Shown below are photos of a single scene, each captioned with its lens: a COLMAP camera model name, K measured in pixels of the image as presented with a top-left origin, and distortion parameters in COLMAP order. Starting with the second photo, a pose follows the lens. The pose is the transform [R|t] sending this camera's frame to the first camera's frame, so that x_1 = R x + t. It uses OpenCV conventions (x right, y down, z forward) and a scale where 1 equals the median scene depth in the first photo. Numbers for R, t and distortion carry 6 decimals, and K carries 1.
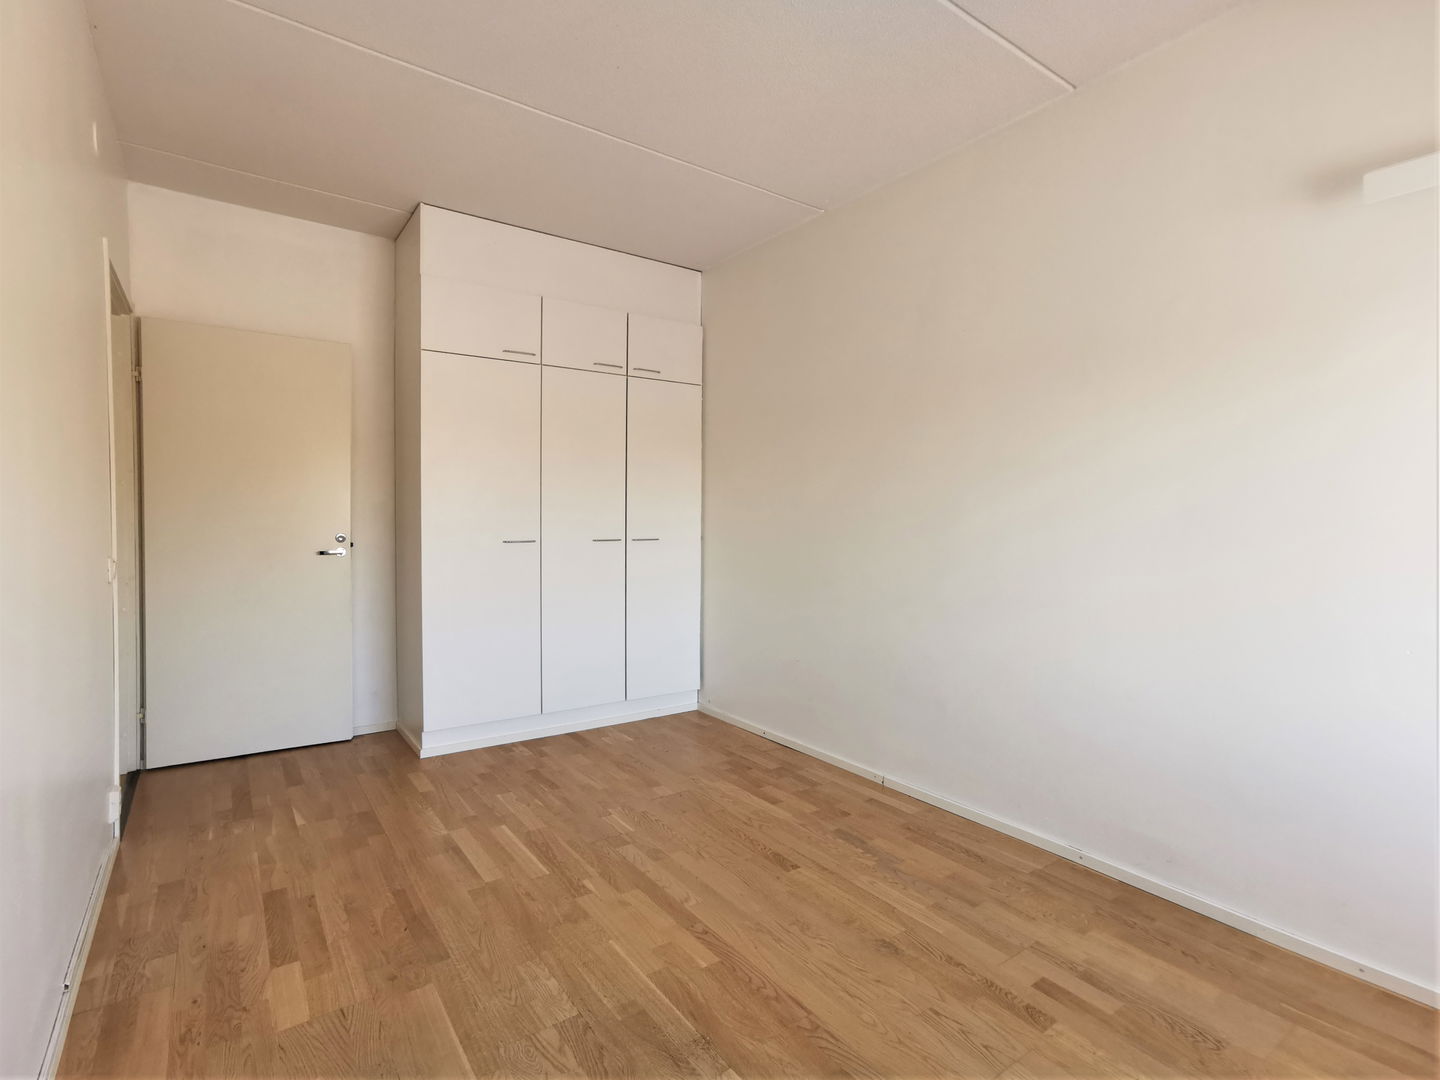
lens RADIAL K [[701.1, 0, 722.9], [0, 701.1, 531.2], [0, 0, 1]] dist [-0.015372, 0.017307]
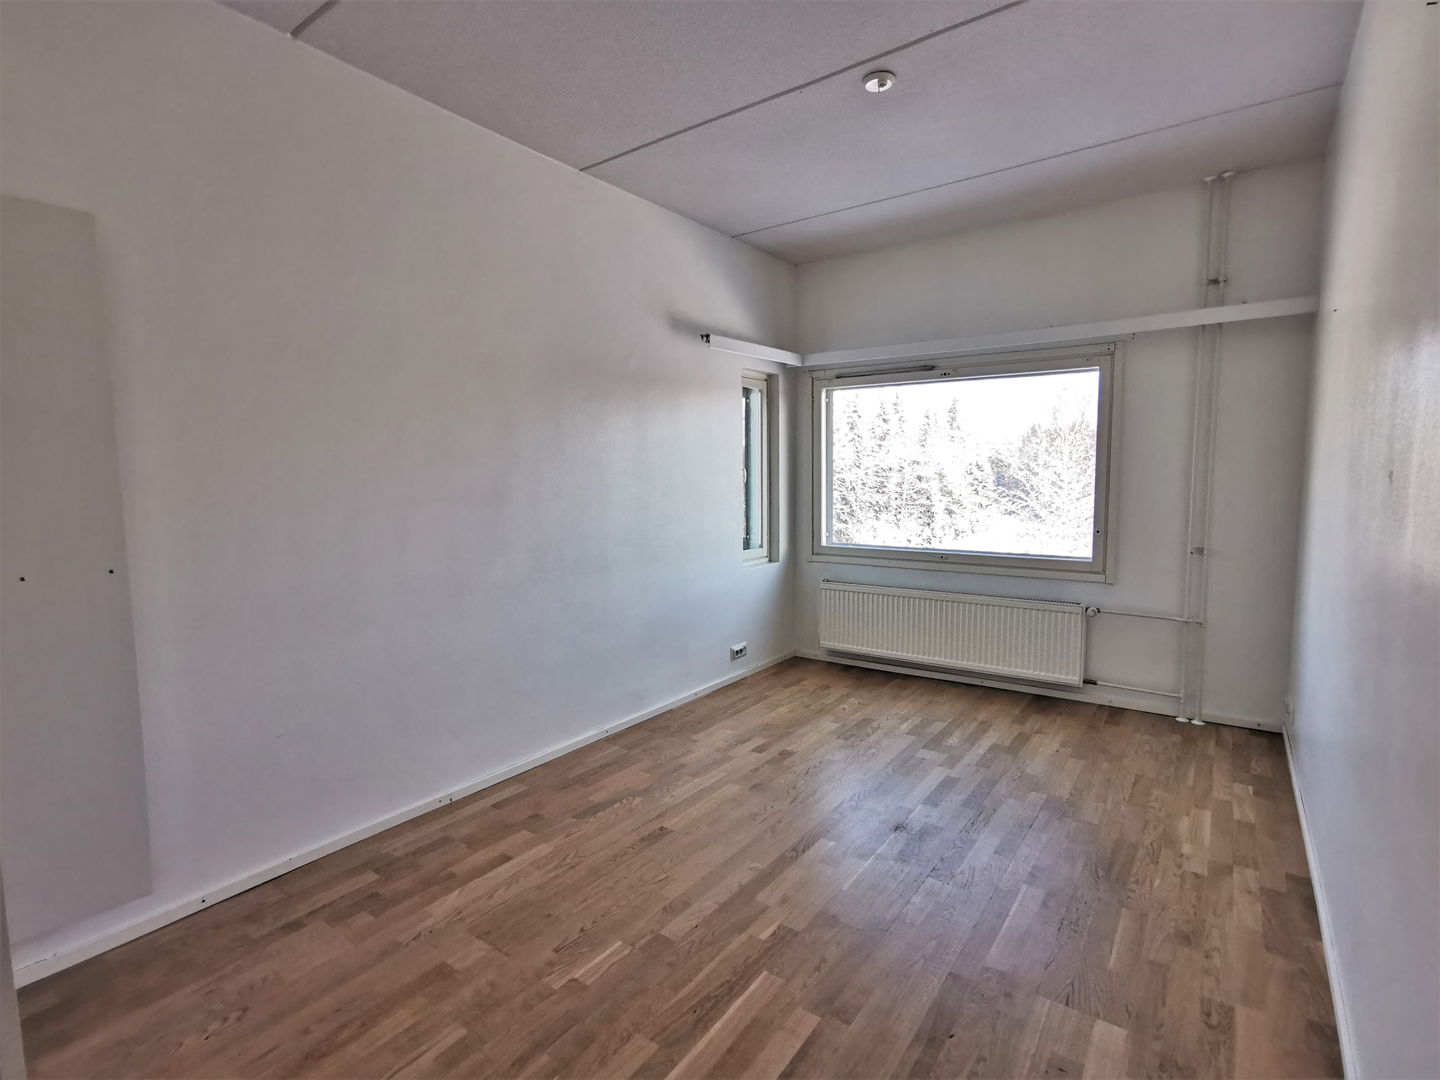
lens RADIAL K [[701.1, 0, 730.1], [0, 701.1, 540.8], [0, 0, 1]] dist [-0.015372, 0.017307]
pose [[-0.324191, -0.088731, 0.941821, -0.864718], [0.018377, 0.994813, 0.100049, -0.057018], [-0.945813, 0.049742, -0.320879, 1.185045]]
